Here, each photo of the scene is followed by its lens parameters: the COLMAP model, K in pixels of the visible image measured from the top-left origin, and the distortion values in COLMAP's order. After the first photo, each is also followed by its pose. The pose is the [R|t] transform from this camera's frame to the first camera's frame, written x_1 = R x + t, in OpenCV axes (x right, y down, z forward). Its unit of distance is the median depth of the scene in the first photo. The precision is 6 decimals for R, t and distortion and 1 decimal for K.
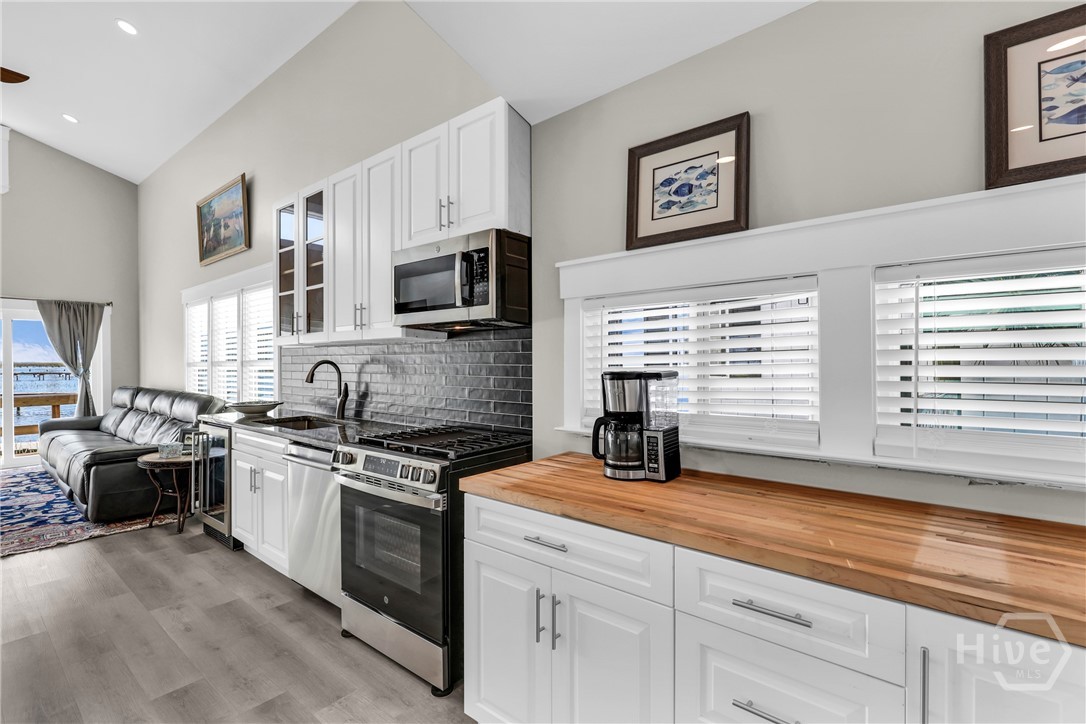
lens RADIAL K [[492.9, 0, 543.0], [0, 492.9, 362.0], [0, 0, 1]] dist [-0.001045, -0.000205]
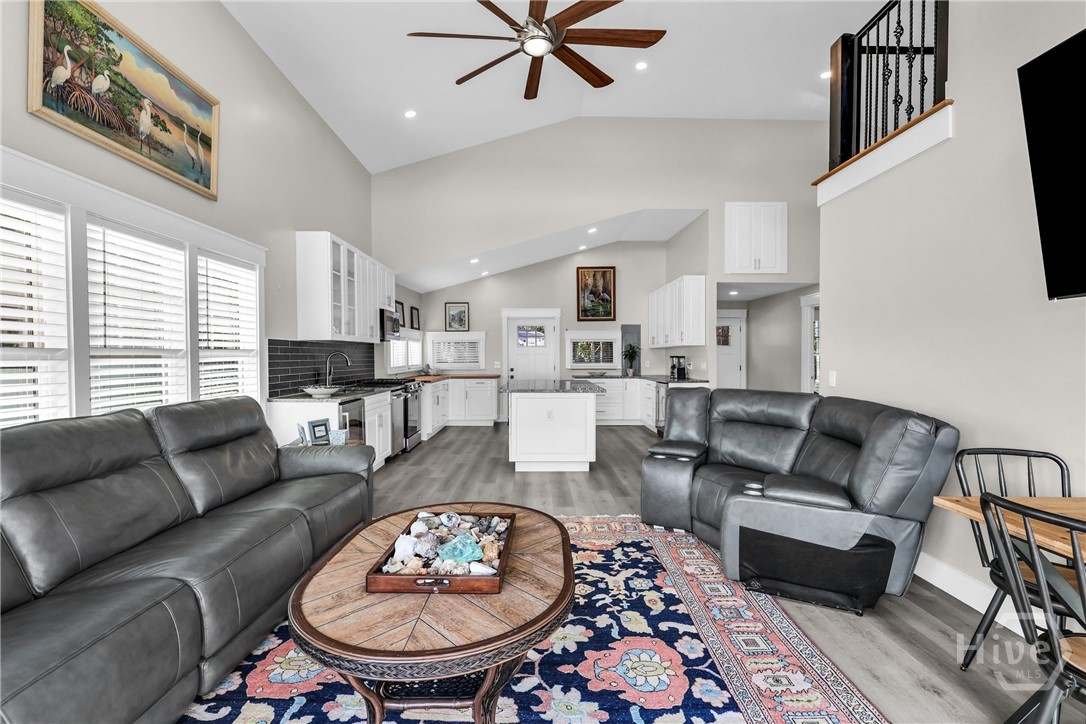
lens RADIAL K [[492.9, 0, 543.0], [0, 492.9, 362.0], [0, 0, 1]] dist [-0.001045, -0.000205]
pose [[-0.646462, -0.004226, 0.762934, -1.919269], [0.006727, 0.999914, 0.011238, 0.014021], [-0.762916, 0.012397, -0.646378, 1.418465]]
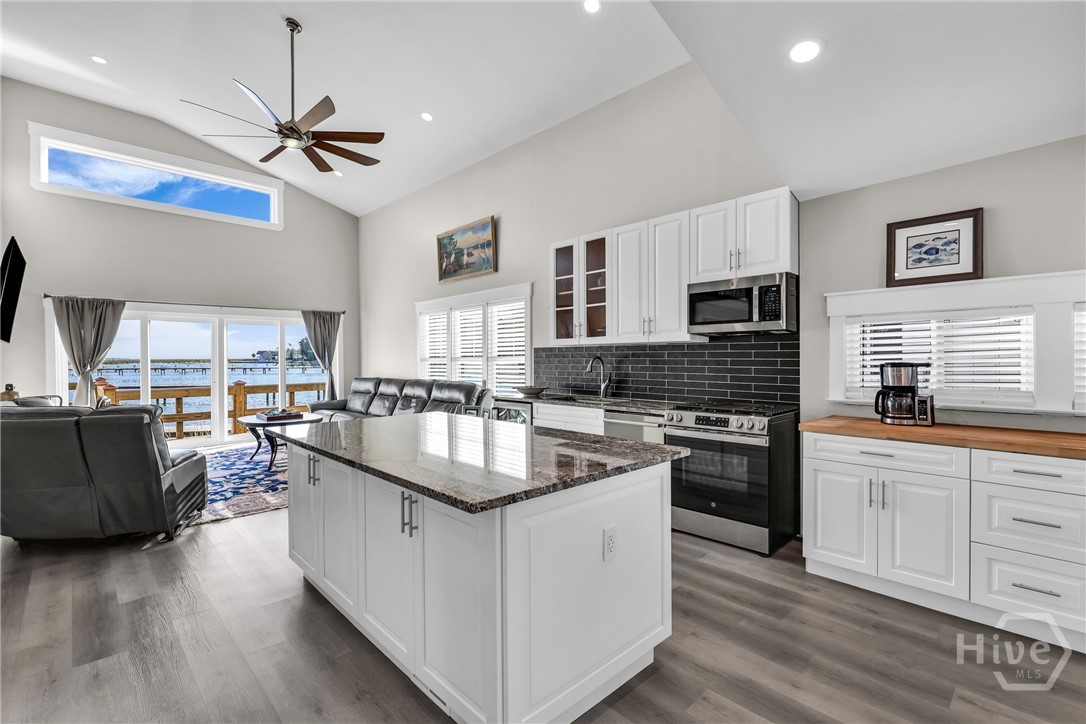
lens RADIAL K [[492.9, 0, 543.0], [0, 492.9, 362.0], [0, 0, 1]] dist [-0.001045, -0.000205]
pose [[0.992386, 0.000663, -0.123161, -0.393459], [0.000199, 0.999976, 0.006982, 0.002724], [0.123163, -0.006953, 0.992362, -0.388151]]
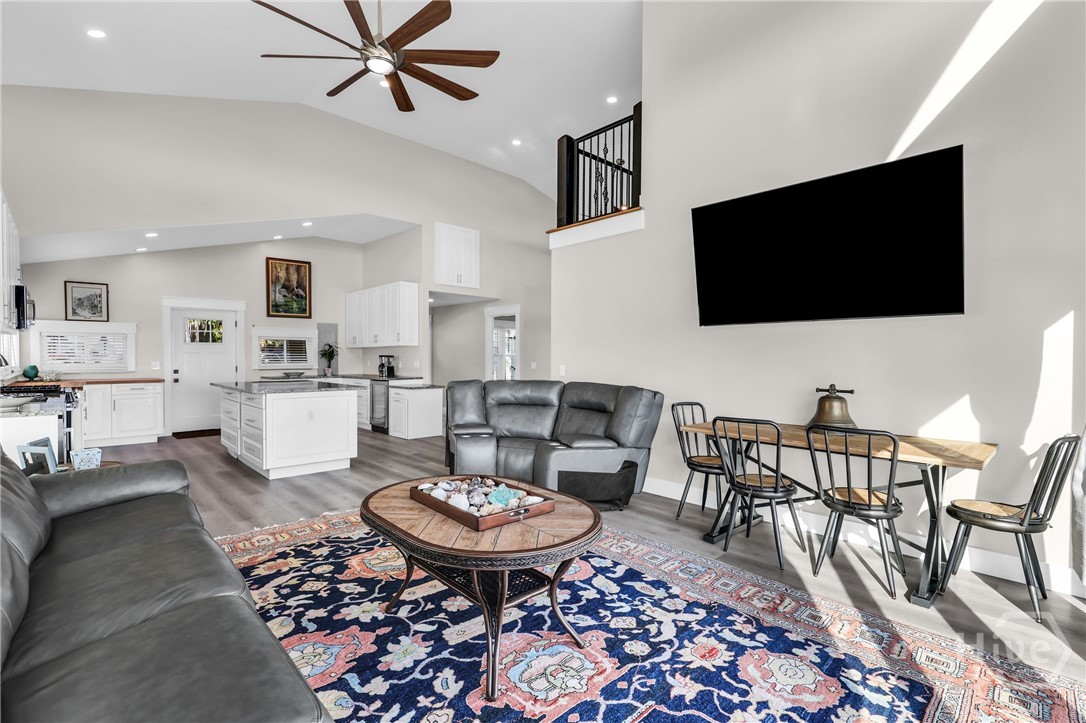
lens RADIAL K [[492.9, 0, 543.0], [0, 492.9, 361.5], [0, 0, 1]] dist [-0.001045, -0.000205]
pose [[-0.992064, 0.001574, 0.125721, -1.656360], [0.003092, 0.999925, 0.011878, 0.019398], [-0.125693, 0.012172, -0.991994, 1.773598]]
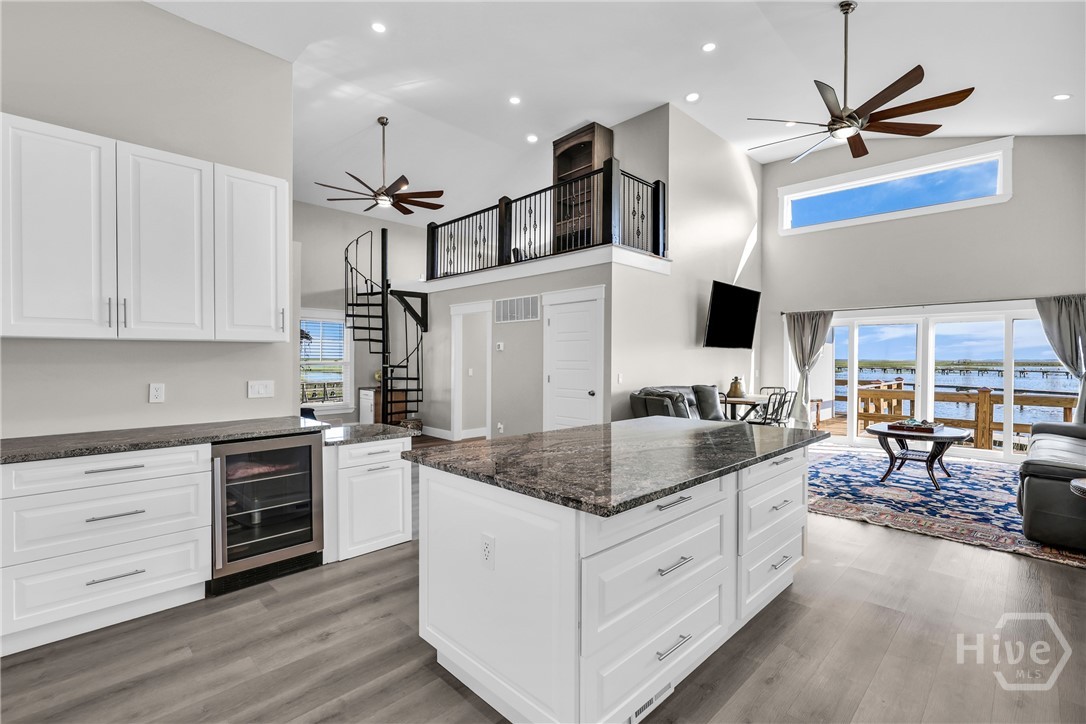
lens RADIAL K [[492.9, 0, 543.0], [0, 492.9, 362.0], [0, 0, 1]] dist [-0.001045, -0.000205]
pose [[-0.099060, 0.010857, -0.995022, 0.086628], [-0.007780, 0.999901, 0.011684, -0.005059], [0.995051, 0.008899, -0.098966, 0.204851]]
